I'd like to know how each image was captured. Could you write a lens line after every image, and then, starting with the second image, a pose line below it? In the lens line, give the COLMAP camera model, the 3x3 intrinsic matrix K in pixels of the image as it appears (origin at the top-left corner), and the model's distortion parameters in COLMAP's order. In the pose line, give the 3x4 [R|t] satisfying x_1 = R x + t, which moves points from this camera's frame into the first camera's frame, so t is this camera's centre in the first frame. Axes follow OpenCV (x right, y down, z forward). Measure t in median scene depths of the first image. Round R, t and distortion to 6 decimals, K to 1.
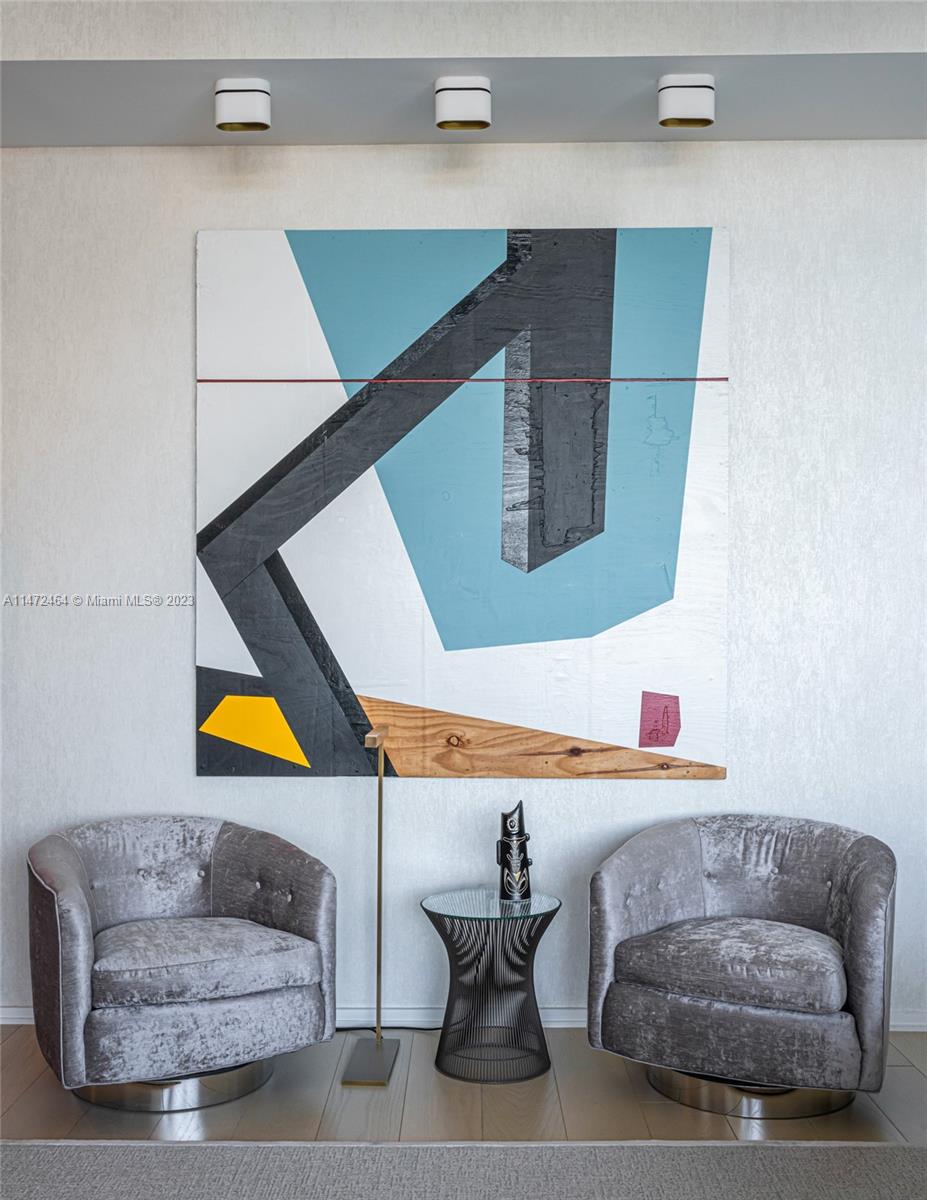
lens RADIAL K [[1358.3, 0, 463.7], [0, 1358.3, 604.9], [0, 0, 1]] dist [0.116831, 0.000000]
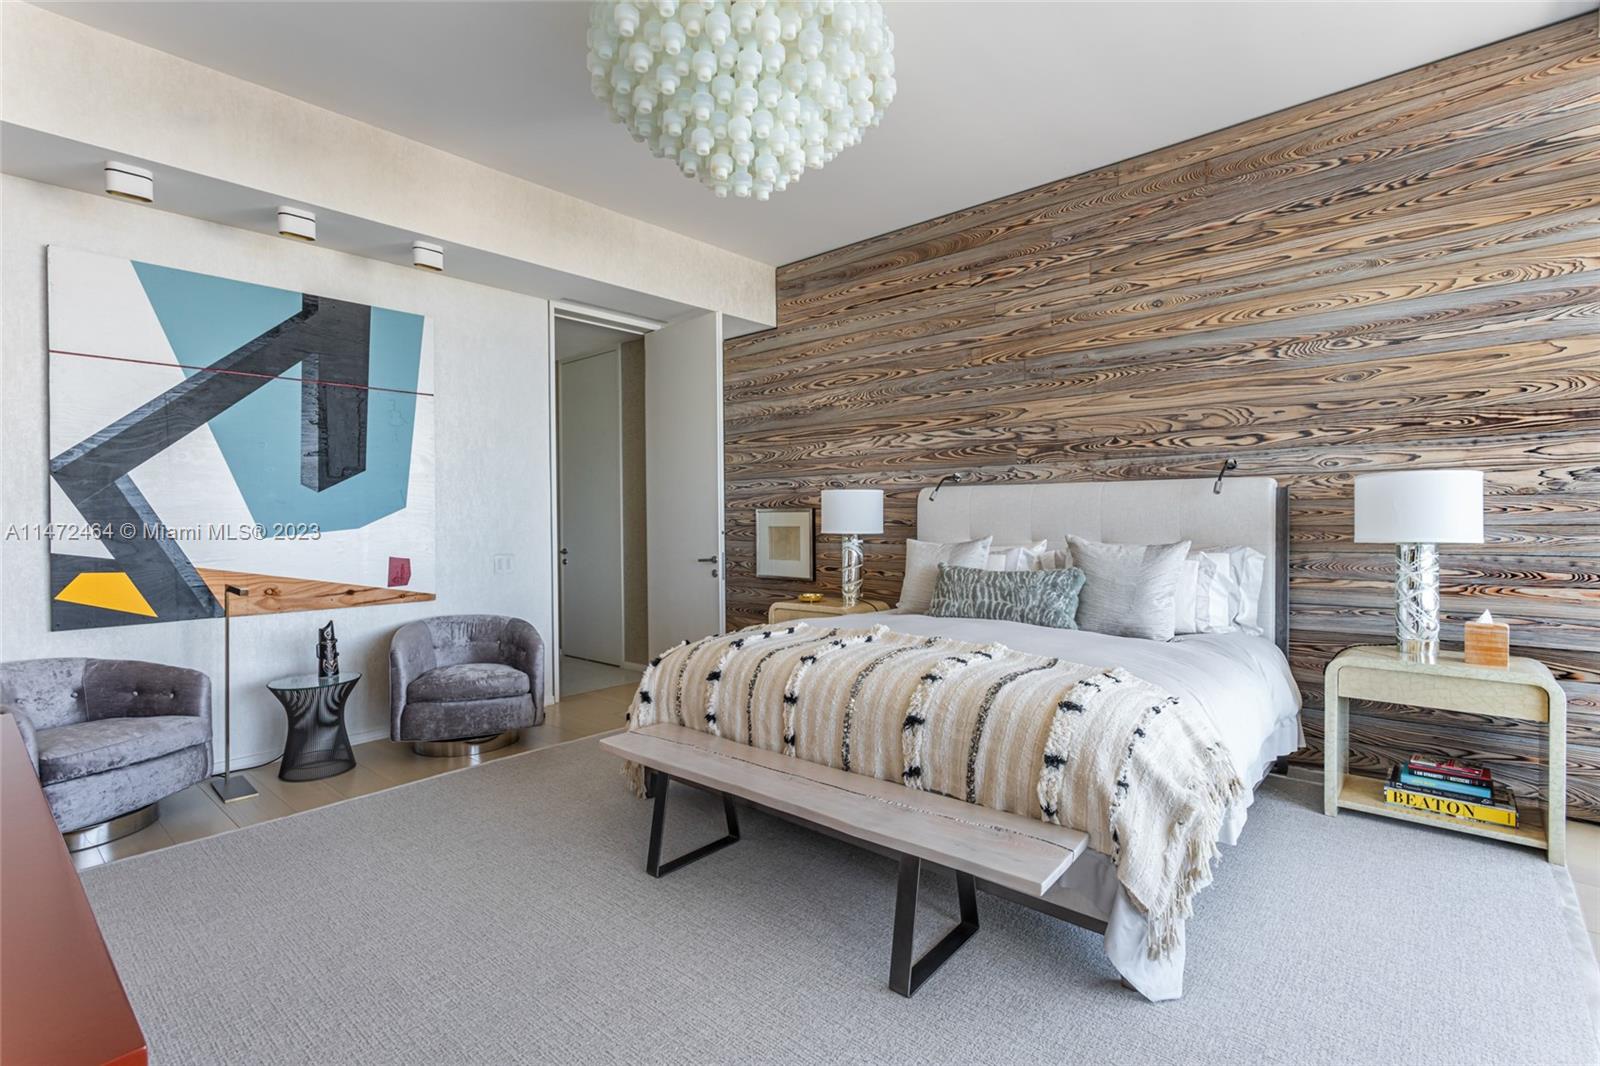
lens RADIAL K [[758.7, 0, 799.6], [0, 758.7, 523.5], [0, 0, 1]] dist [-0.001602, 0.000291]
pose [[0.649746, -0.011229, 0.760068, -0.295560], [0.000565, 0.999898, 0.014290, 0.002828], [-0.760151, -0.008856, 0.649686, -0.102974]]
